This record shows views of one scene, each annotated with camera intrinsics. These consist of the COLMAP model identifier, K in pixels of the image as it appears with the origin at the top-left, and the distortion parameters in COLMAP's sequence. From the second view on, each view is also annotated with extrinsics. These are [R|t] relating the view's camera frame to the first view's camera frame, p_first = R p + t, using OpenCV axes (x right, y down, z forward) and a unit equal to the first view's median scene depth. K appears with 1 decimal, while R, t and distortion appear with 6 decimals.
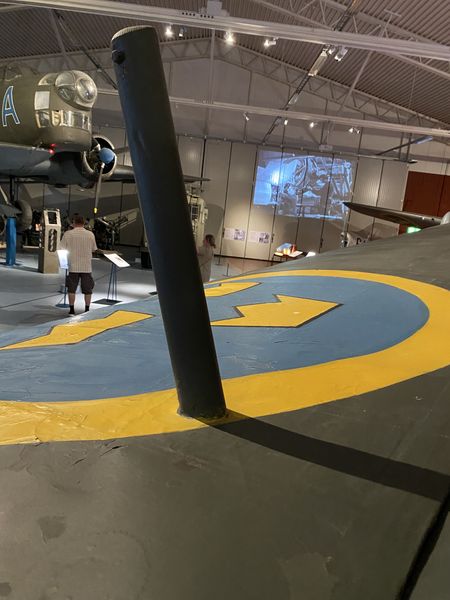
lens RADIAL K [[458.5, 0, 231.5], [0, 458.5, 300.7], [0, 0, 1]] dist [0.005768, -0.002504]
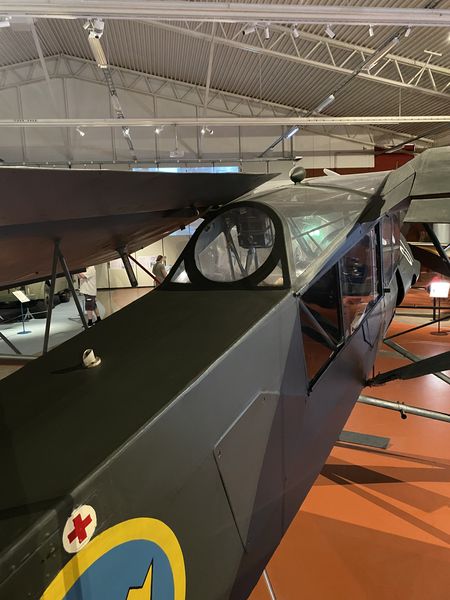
lens RADIAL K [[457.0, 0, 222.0], [0, 457.0, 296.5], [0, 0, 1]] dist [0.008153, -0.005721]
pose [[0.985499, -0.154793, 0.069498, 0.167823], [0.158365, 0.986154, -0.049193, -0.006212], [-0.060921, 0.059485, 0.996368, 0.121846]]
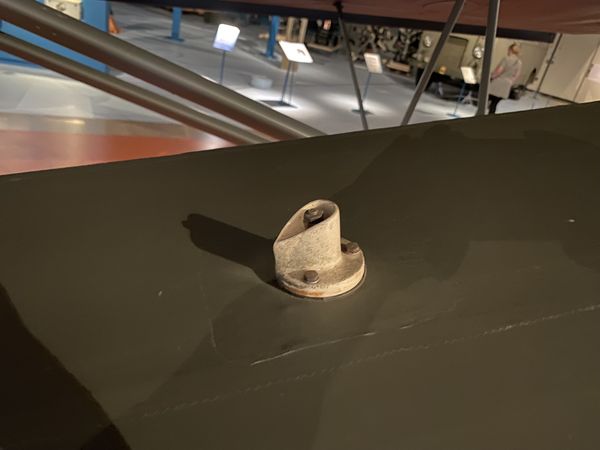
lens RADIAL K [[457.0, 0, 295.5], [0, 457.0, 225.6], [0, 0, 1]] dist [0.008153, -0.005721]
pose [[0.753624, 0.338119, -0.563672, 0.158555], [-0.224646, 0.938403, 0.262552, -0.007269], [0.617726, -0.071239, 0.783160, 0.180010]]
